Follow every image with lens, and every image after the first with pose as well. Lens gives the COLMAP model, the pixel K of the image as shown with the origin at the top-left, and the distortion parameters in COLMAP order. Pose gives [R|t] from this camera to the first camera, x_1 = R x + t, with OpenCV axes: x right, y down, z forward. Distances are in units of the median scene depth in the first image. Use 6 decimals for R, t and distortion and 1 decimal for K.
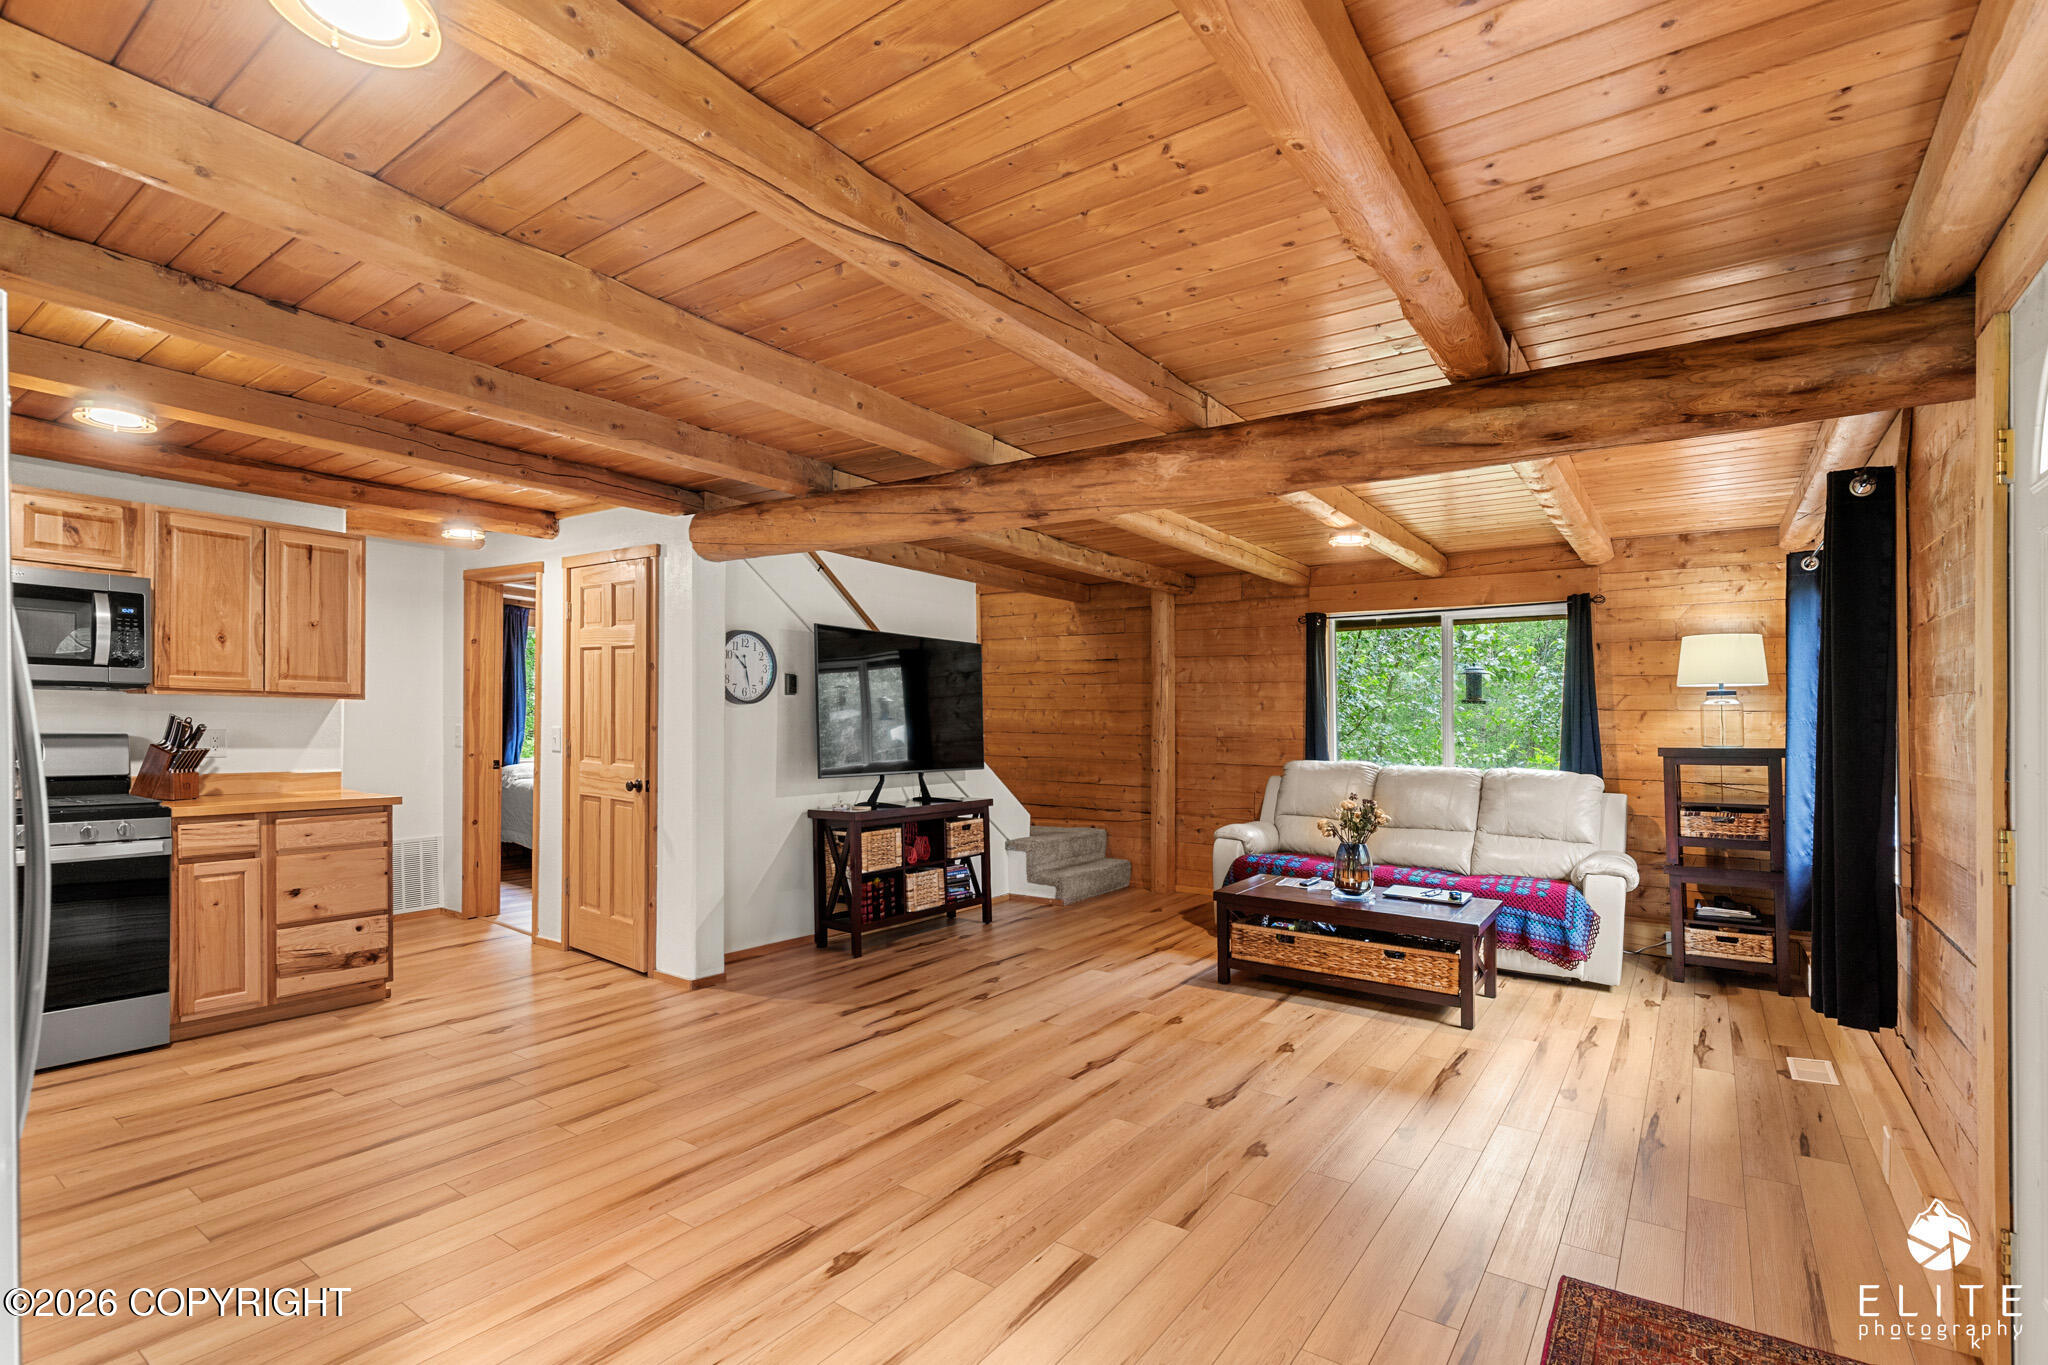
lens RADIAL K [[941.8, 0, 1024.0], [0, 941.8, 682.5], [0, 0, 1]] dist [0.002891, 0.000120]
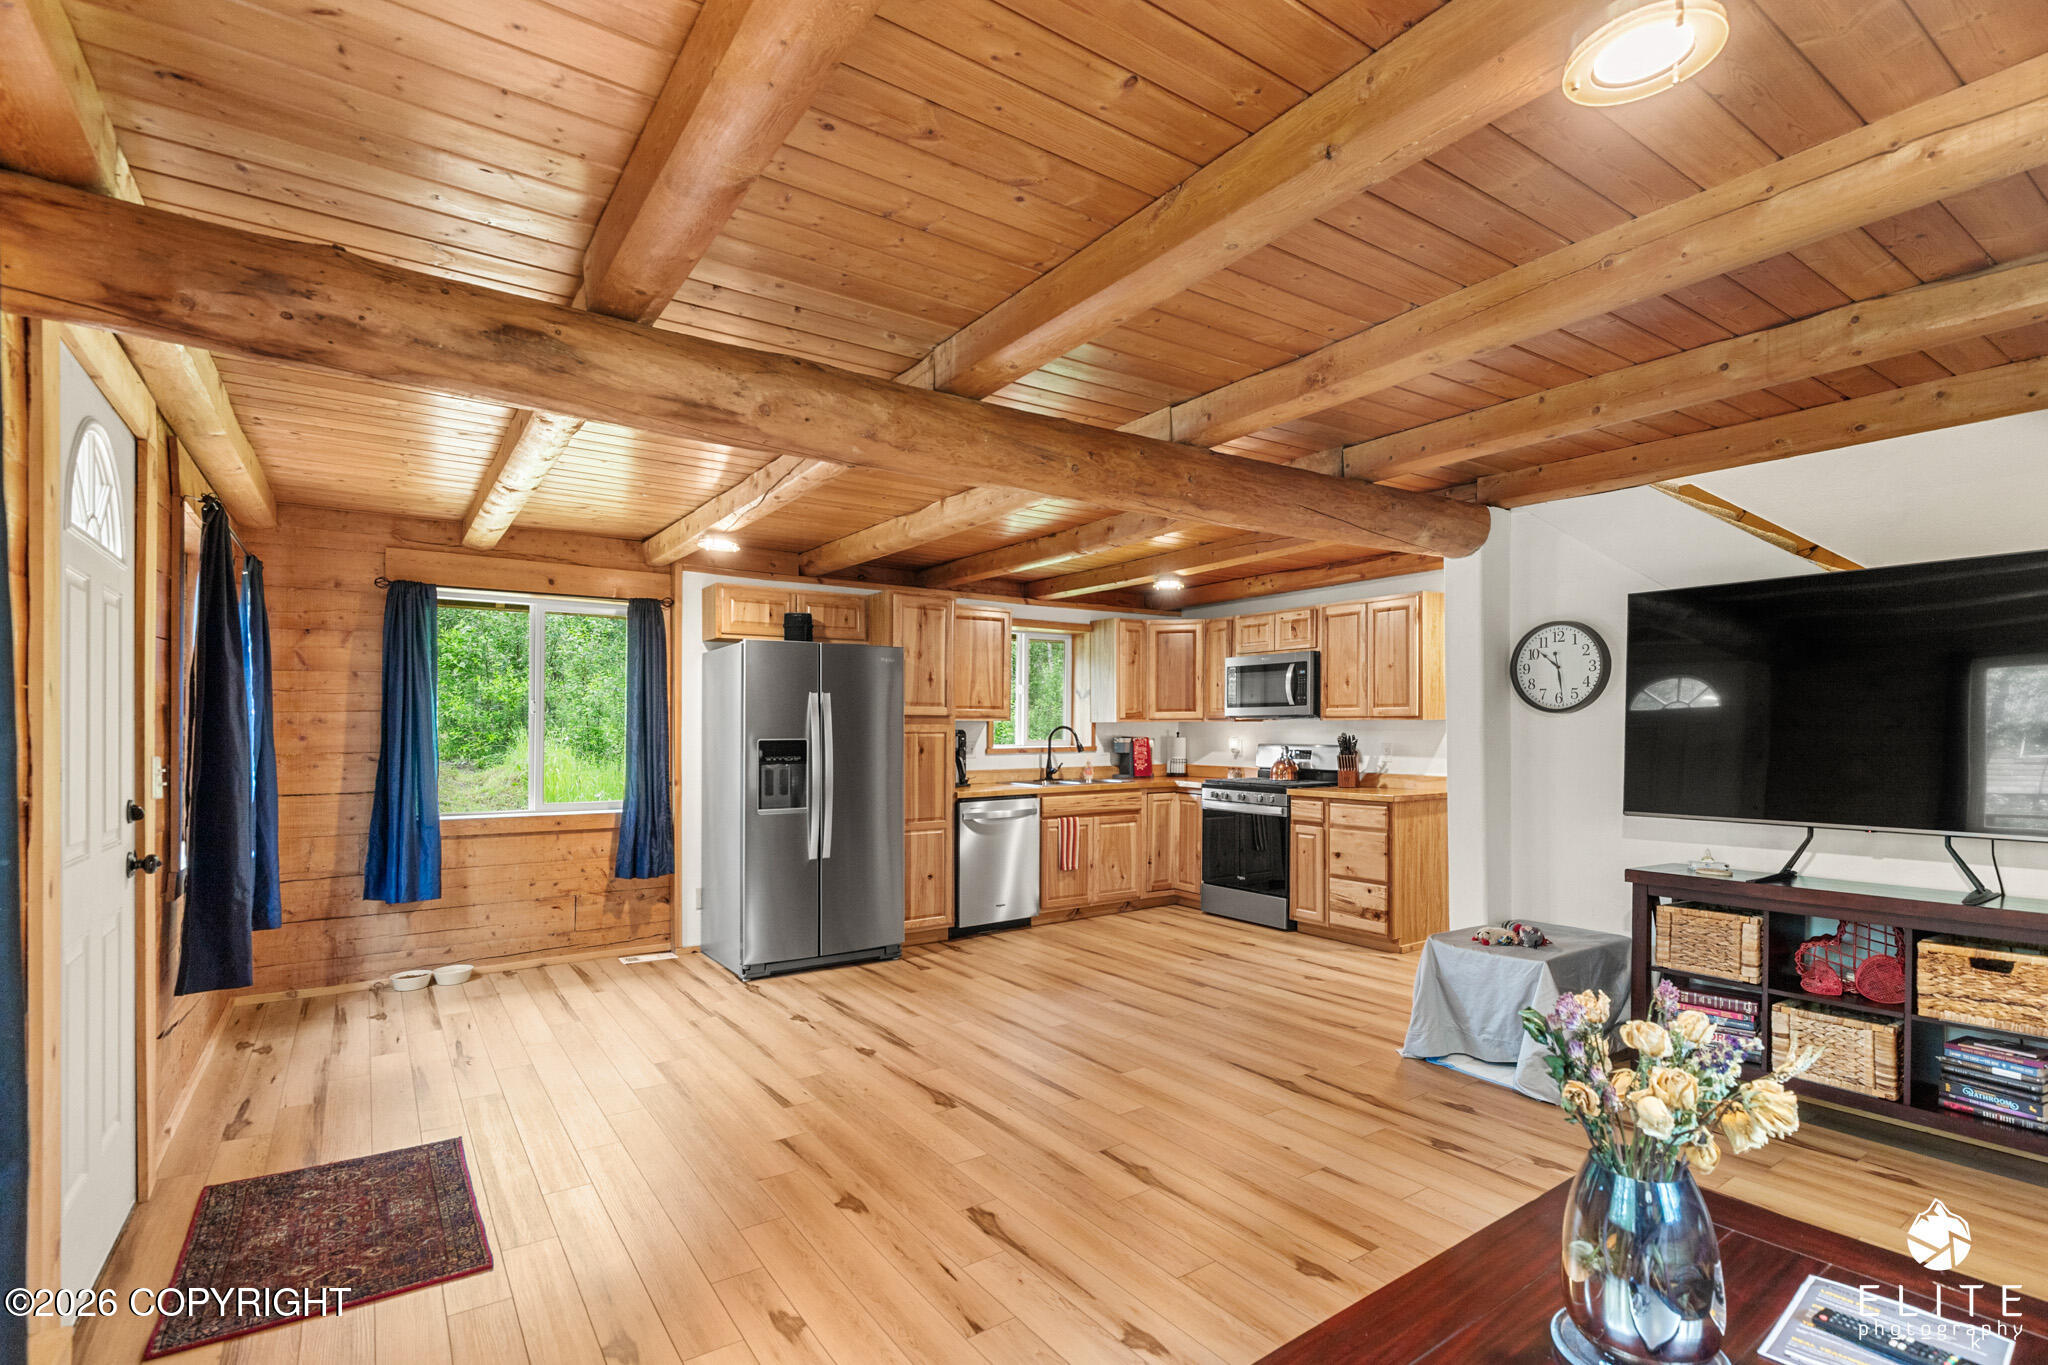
lens RADIAL K [[984.8, 0, 1086.1], [0, 984.8, 681.4], [0, 0, 1]] dist [0.010013, -0.000188]
pose [[-0.310600, -0.058422, -0.948744, 0.761099], [0.039550, 0.996451, -0.074307, 0.051195], [0.949718, -0.060603, -0.307187, 1.054582]]
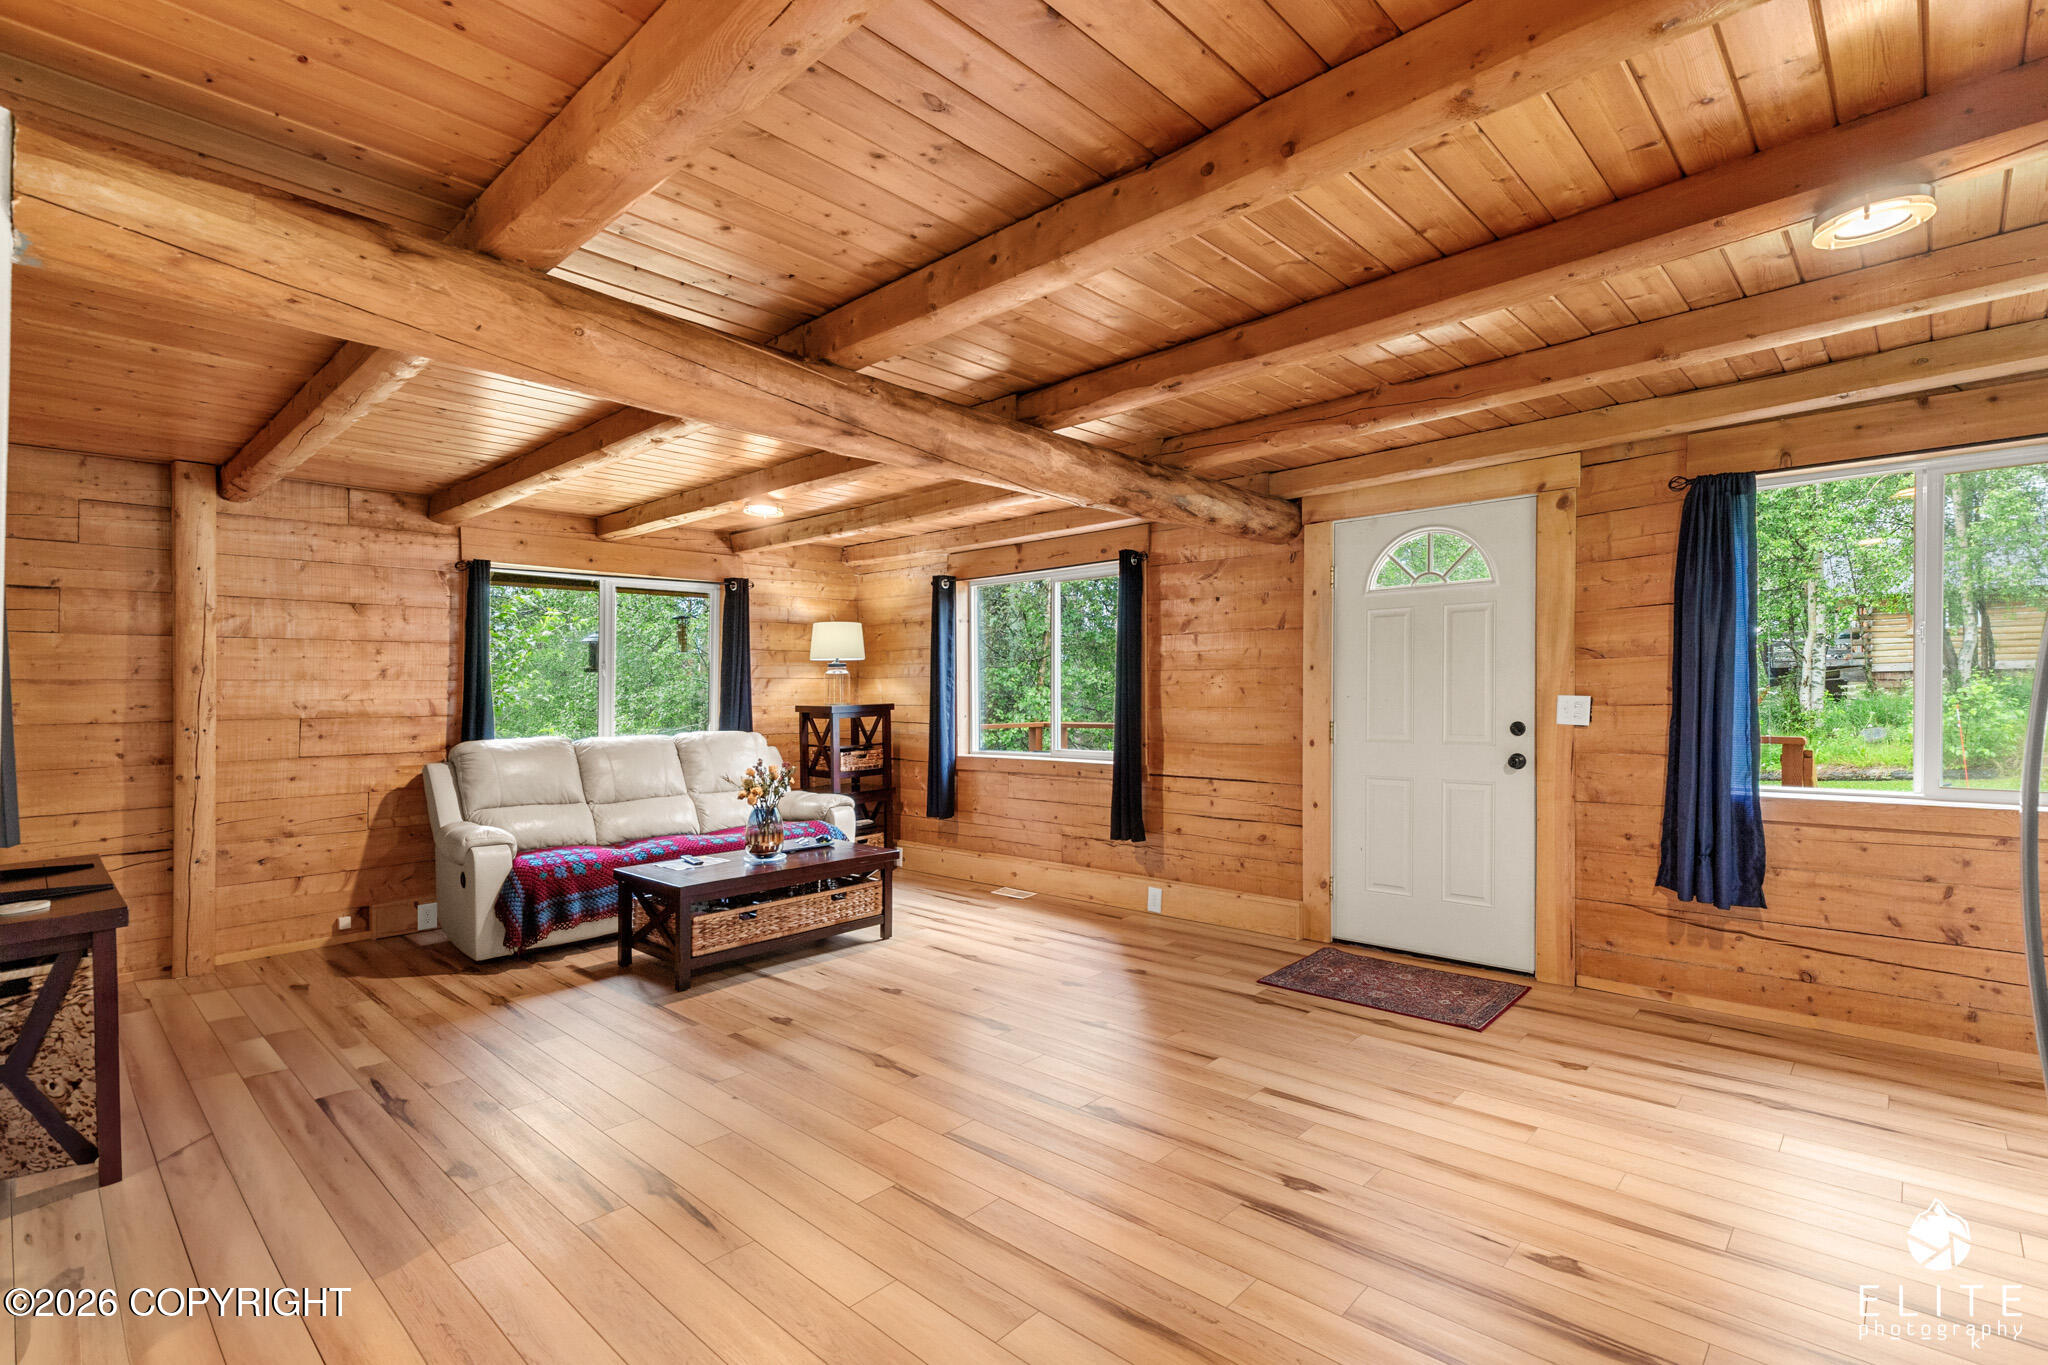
lens RADIAL K [[937.7, 0, 1073.5], [0, 937.7, 676.0], [0, 0, 1]] dist [0.009216, -0.000568]
pose [[0.114574, 0.003135, 0.993410, -0.696025], [-0.027444, 0.999623, 0.000010, 0.019577], [-0.993036, -0.027264, 0.114616, 0.616722]]
